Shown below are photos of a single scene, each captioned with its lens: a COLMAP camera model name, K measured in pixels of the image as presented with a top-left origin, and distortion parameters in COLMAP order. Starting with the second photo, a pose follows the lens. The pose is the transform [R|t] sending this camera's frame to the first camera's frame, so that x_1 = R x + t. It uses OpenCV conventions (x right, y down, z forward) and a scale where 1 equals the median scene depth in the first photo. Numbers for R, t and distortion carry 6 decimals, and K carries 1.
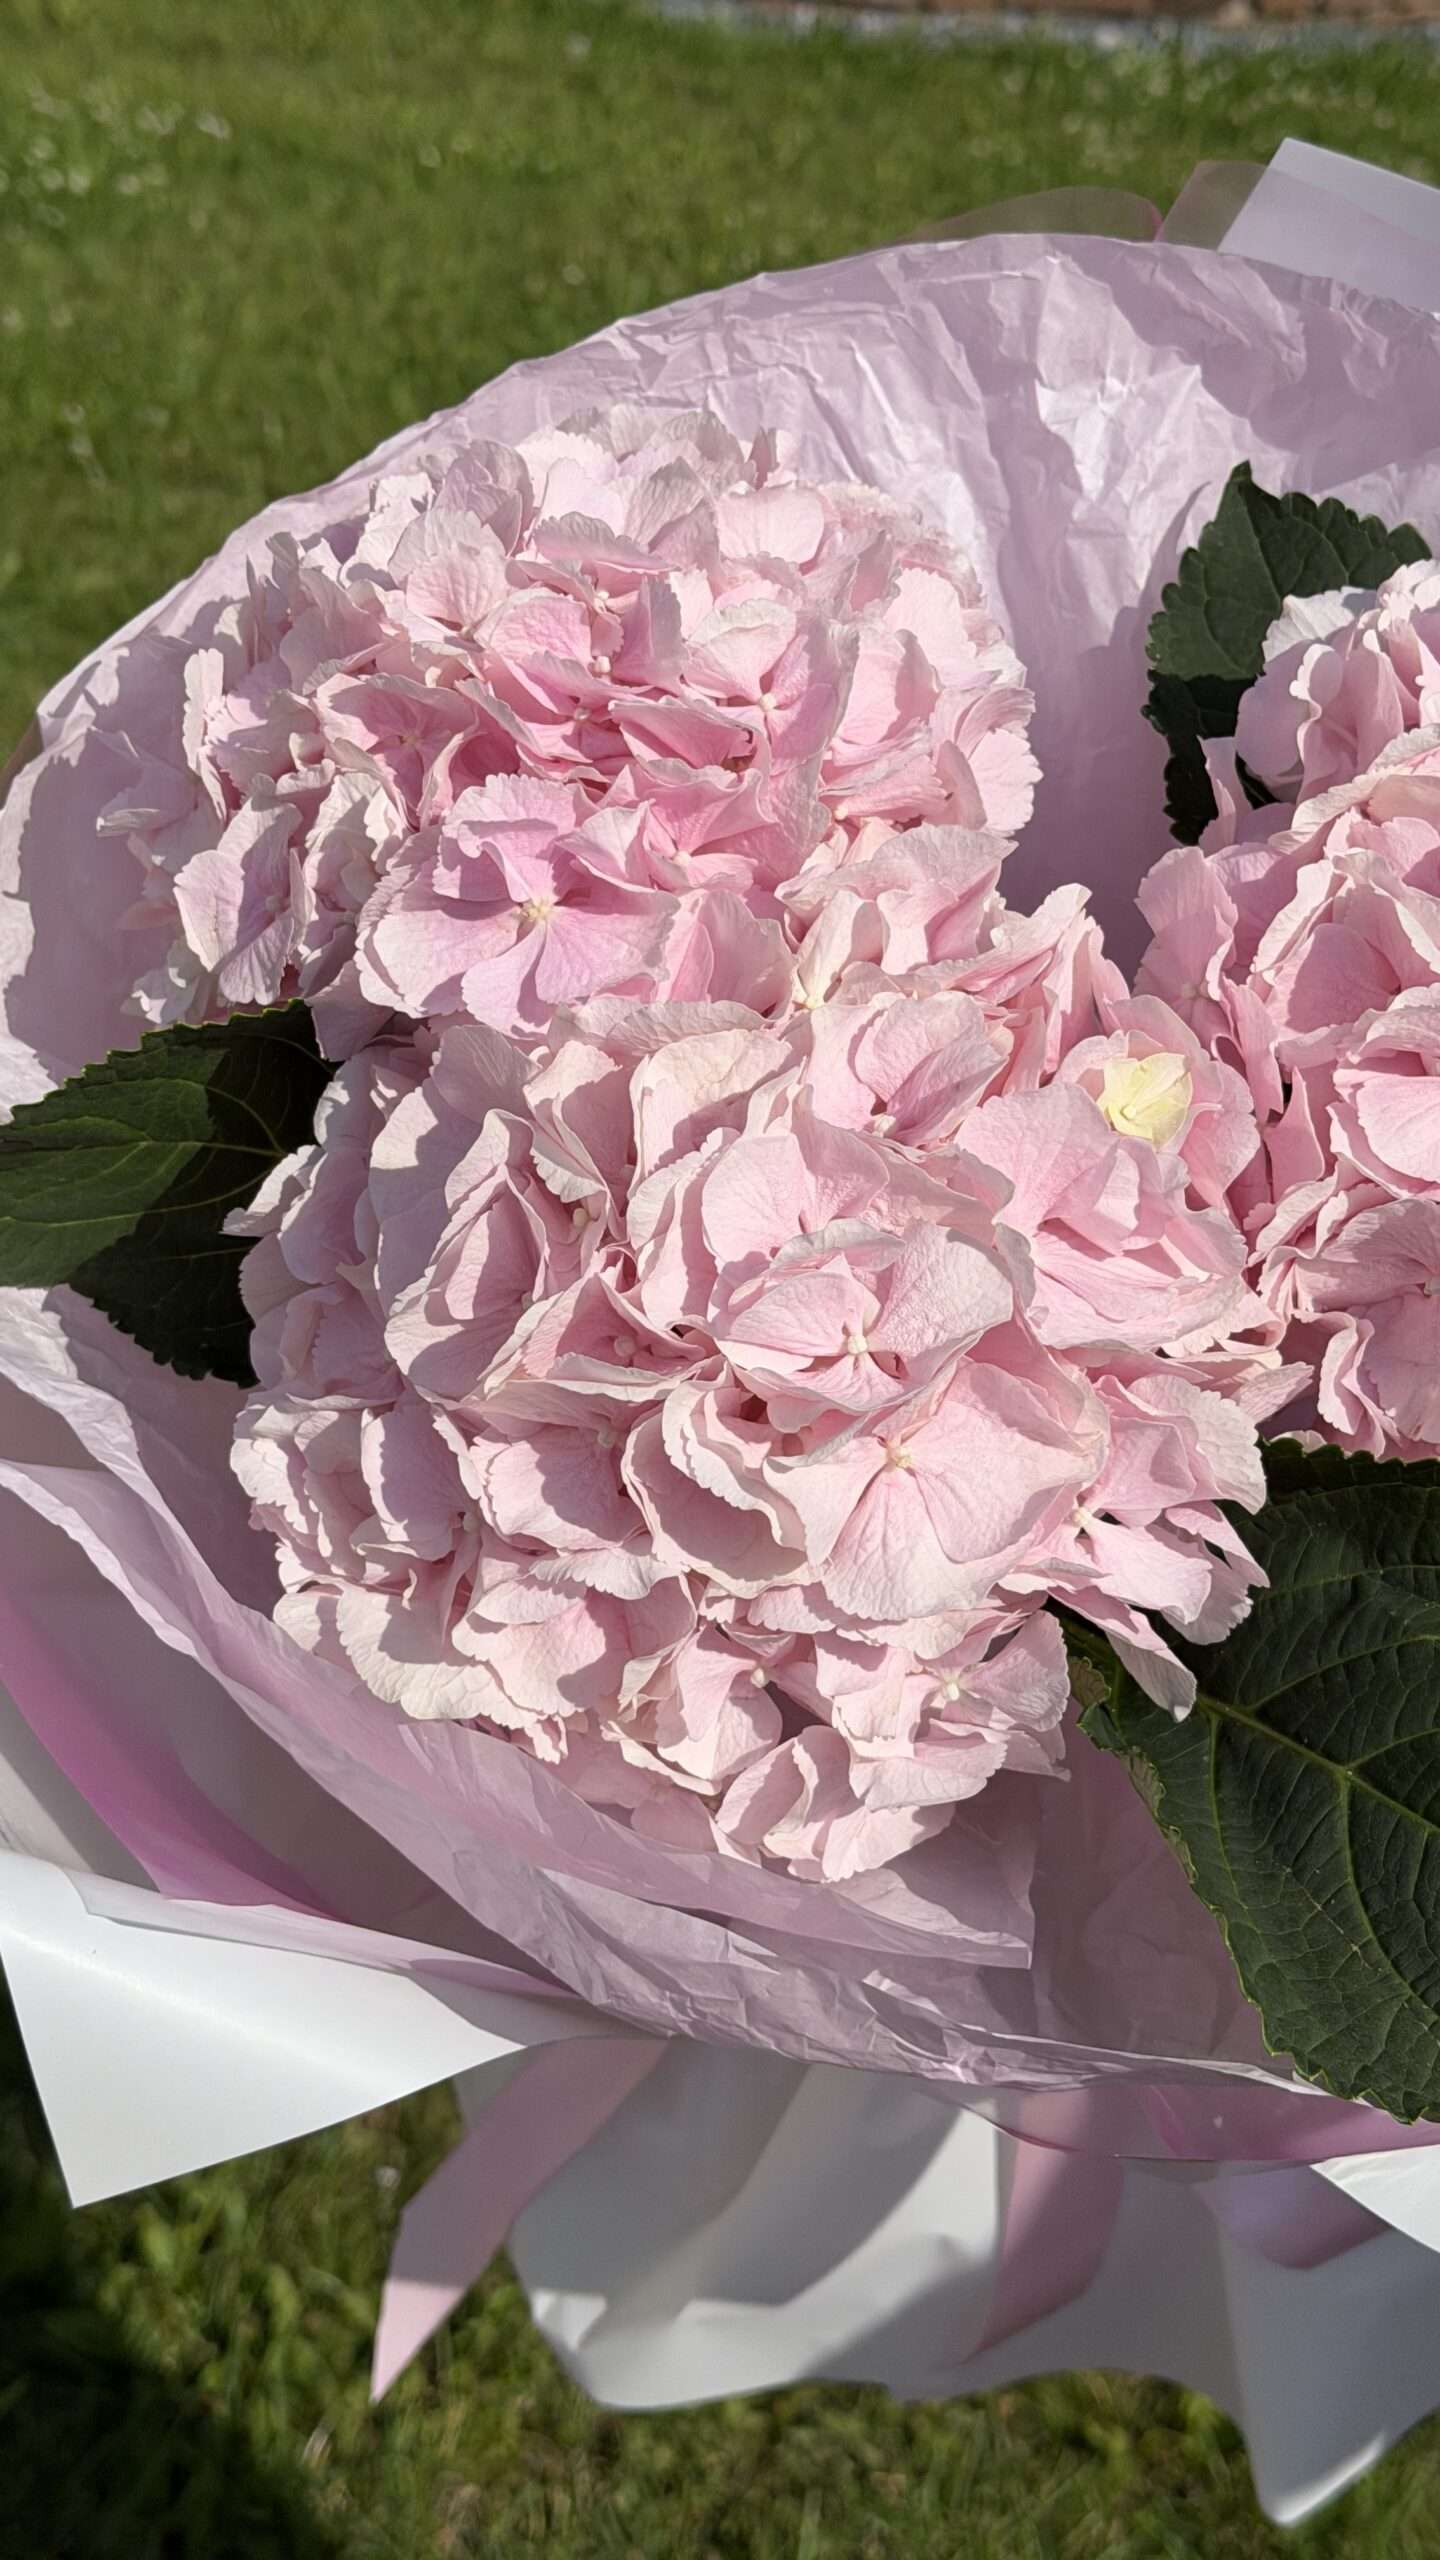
lens RADIAL K [[3548.6, 0, 719.6], [0, 3548.6, 1322.2], [0, 0, 1]] dist [0.159152, 0.034242]
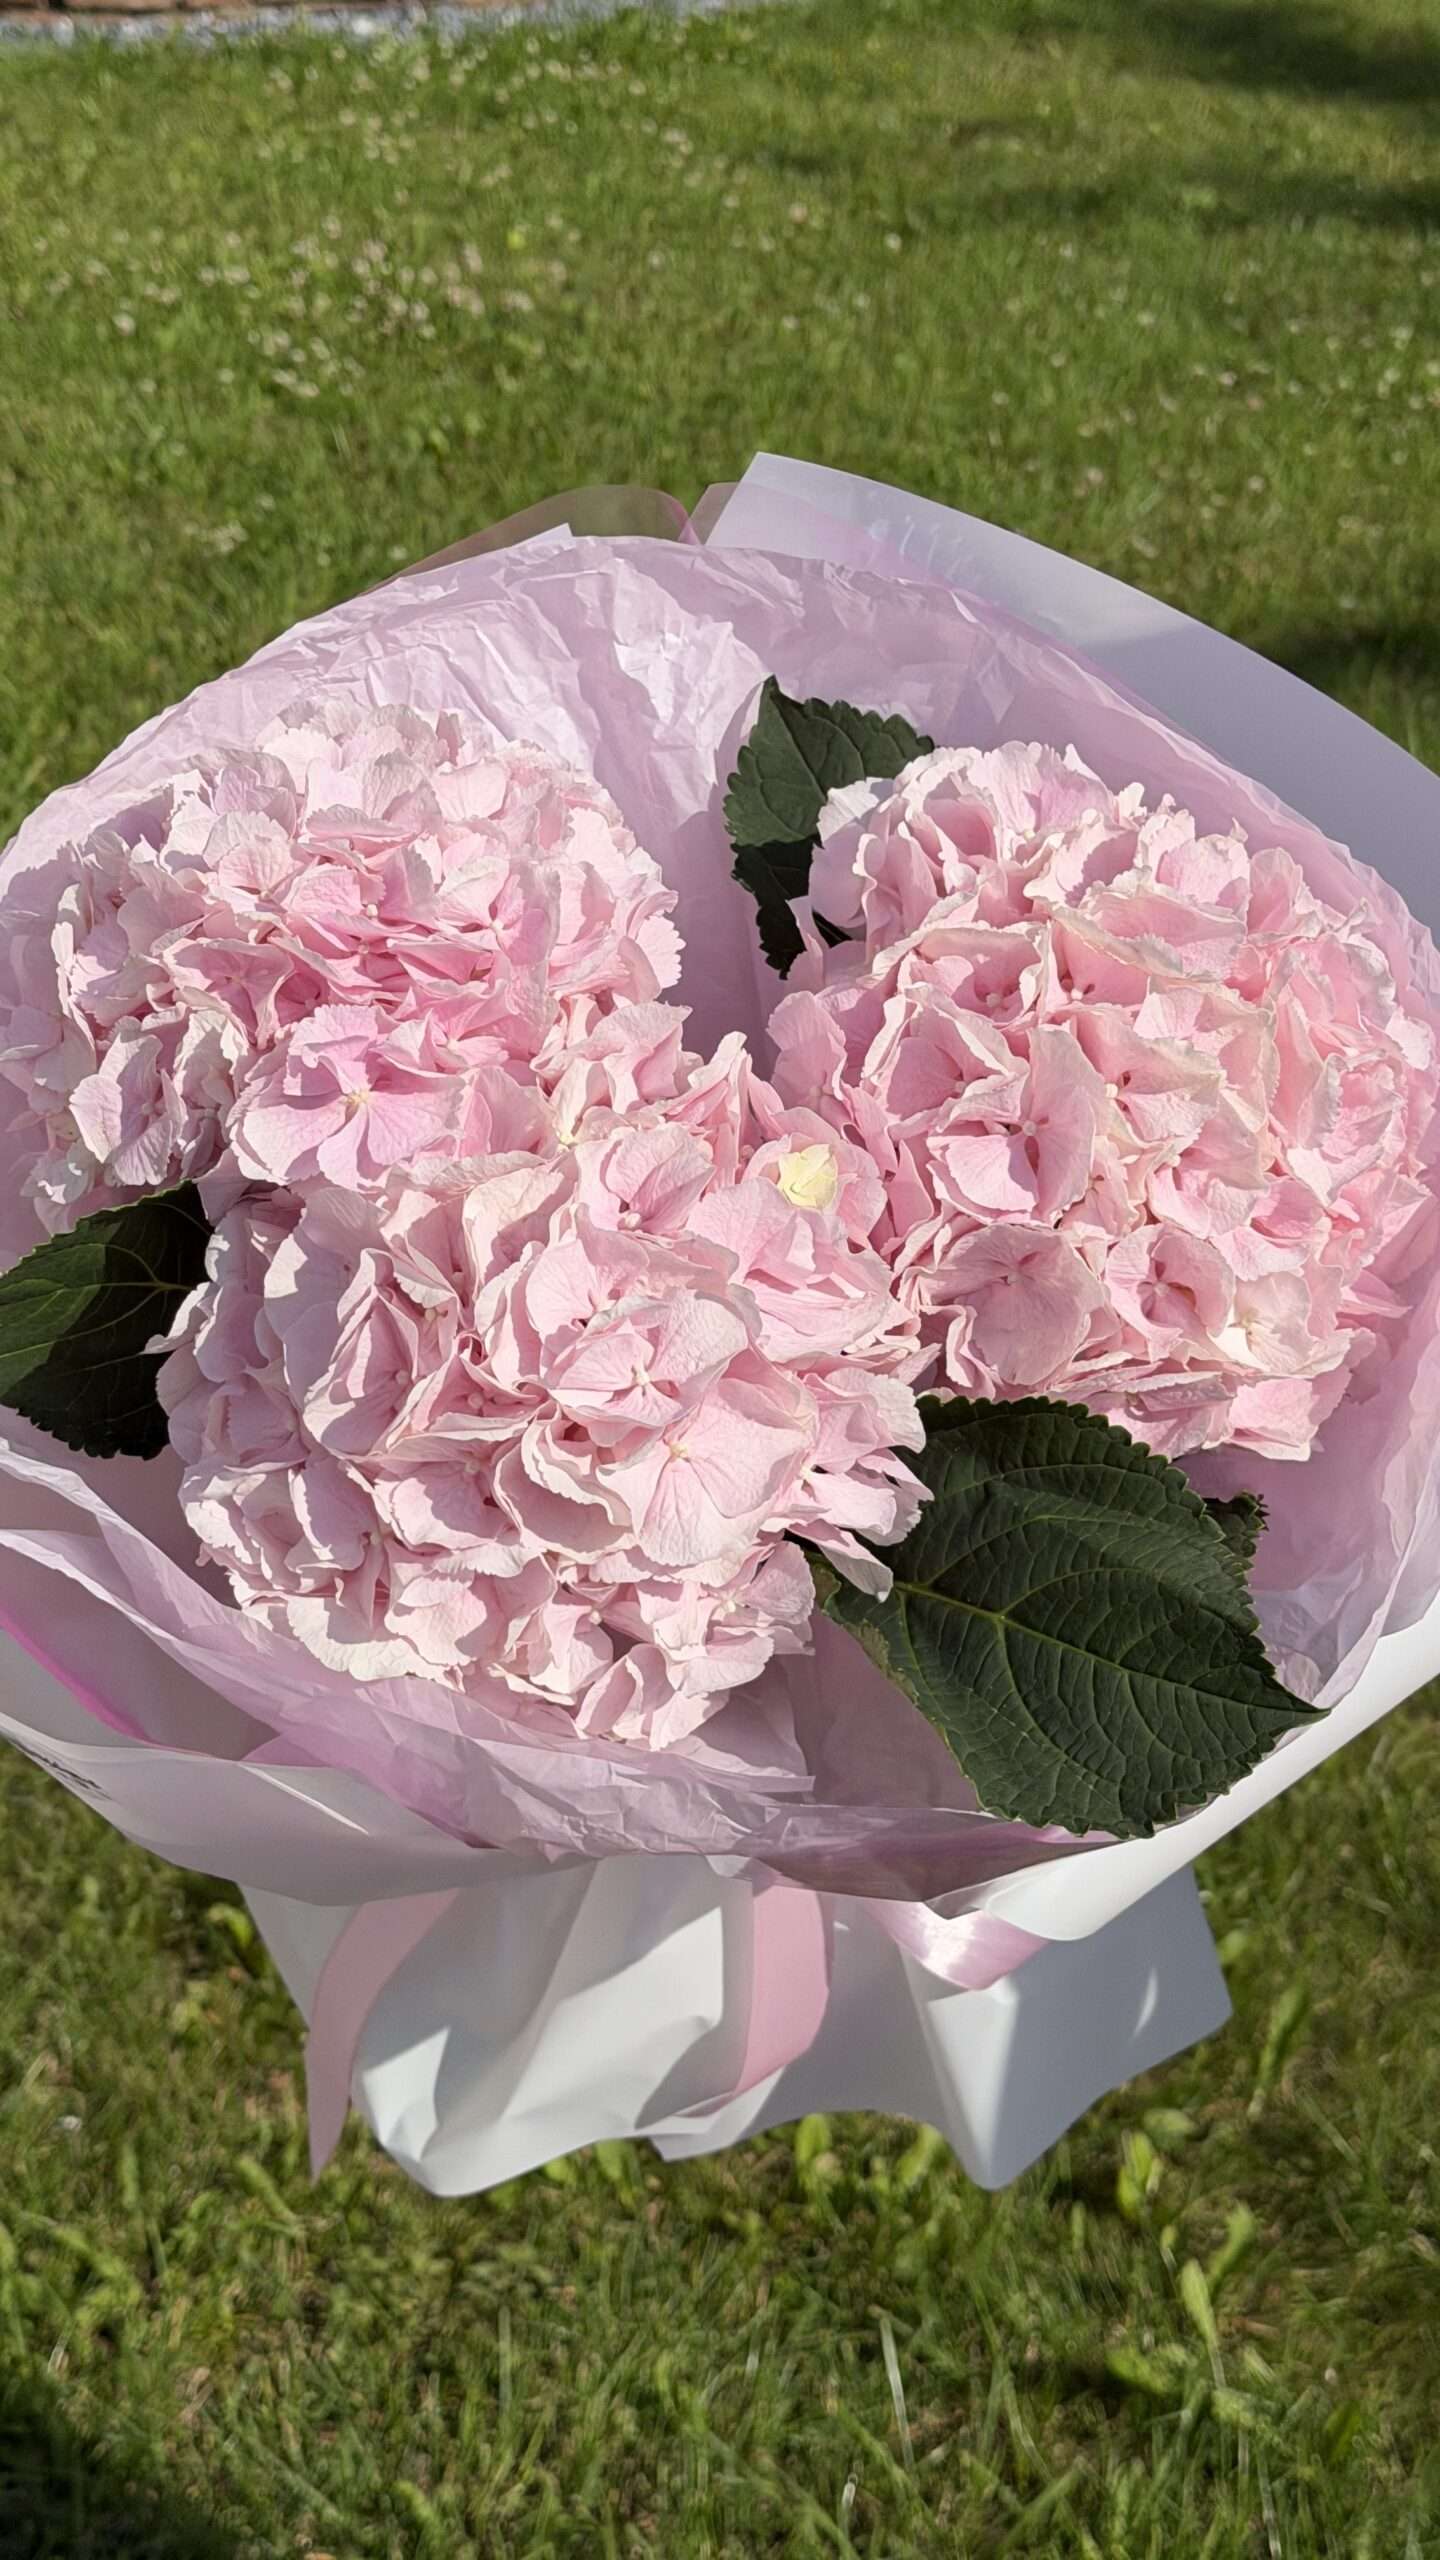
lens RADIAL K [[3535.3, 0, 721.2], [0, 3535.3, 1288.2], [0, 0, 1]] dist [0.224729, 0.071978]
pose [[0.977123, -0.136029, 0.163483, -0.150560], [0.132795, 0.990671, 0.030603, -0.065619], [-0.166121, -0.008193, 0.986071, -0.395234]]
